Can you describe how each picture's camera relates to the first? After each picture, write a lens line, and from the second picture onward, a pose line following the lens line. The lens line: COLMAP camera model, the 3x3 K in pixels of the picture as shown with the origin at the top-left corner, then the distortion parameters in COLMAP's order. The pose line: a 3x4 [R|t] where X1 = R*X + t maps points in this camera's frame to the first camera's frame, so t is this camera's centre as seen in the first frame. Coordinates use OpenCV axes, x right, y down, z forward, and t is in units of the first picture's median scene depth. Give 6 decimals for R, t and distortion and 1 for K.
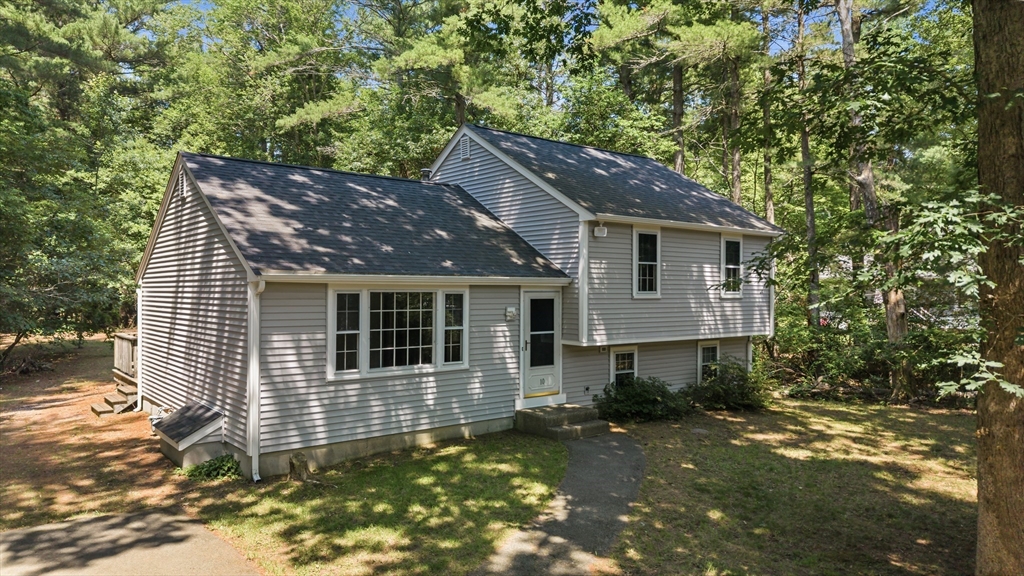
lens RADIAL K [[684.4, 0, 512.0], [0, 684.4, 288.0], [0, 0, 1]] dist [-0.002143, -0.002900]
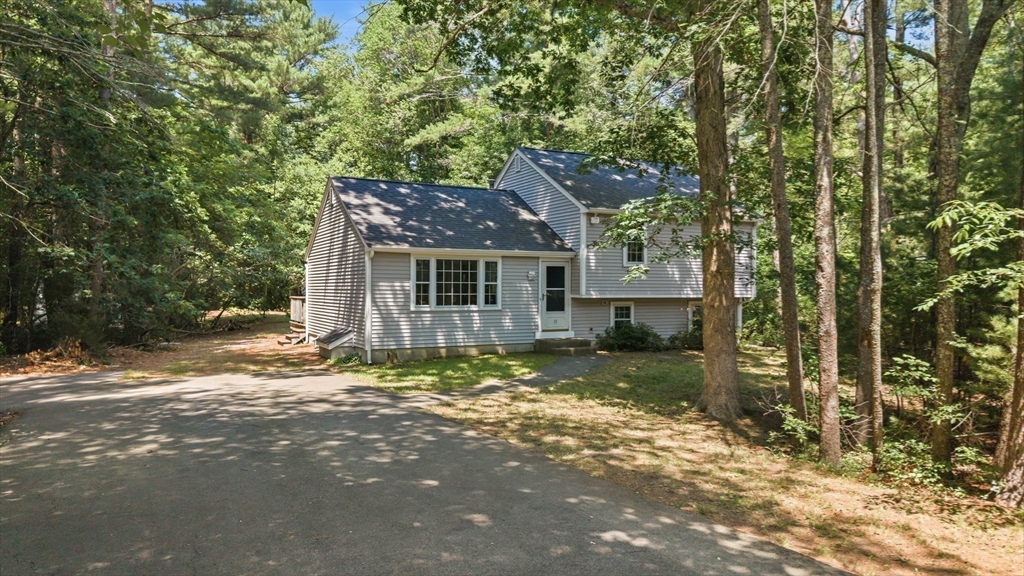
lens RADIAL K [[684.4, 0, 512.0], [0, 684.4, 288.0], [0, 0, 1]] dist [-0.002143, -0.002900]
pose [[0.979686, 0.000642, -0.200539, 0.258046], [0.000020, 0.999995, 0.003300, 0.060002], [0.200540, -0.003237, 0.979680, -0.496992]]
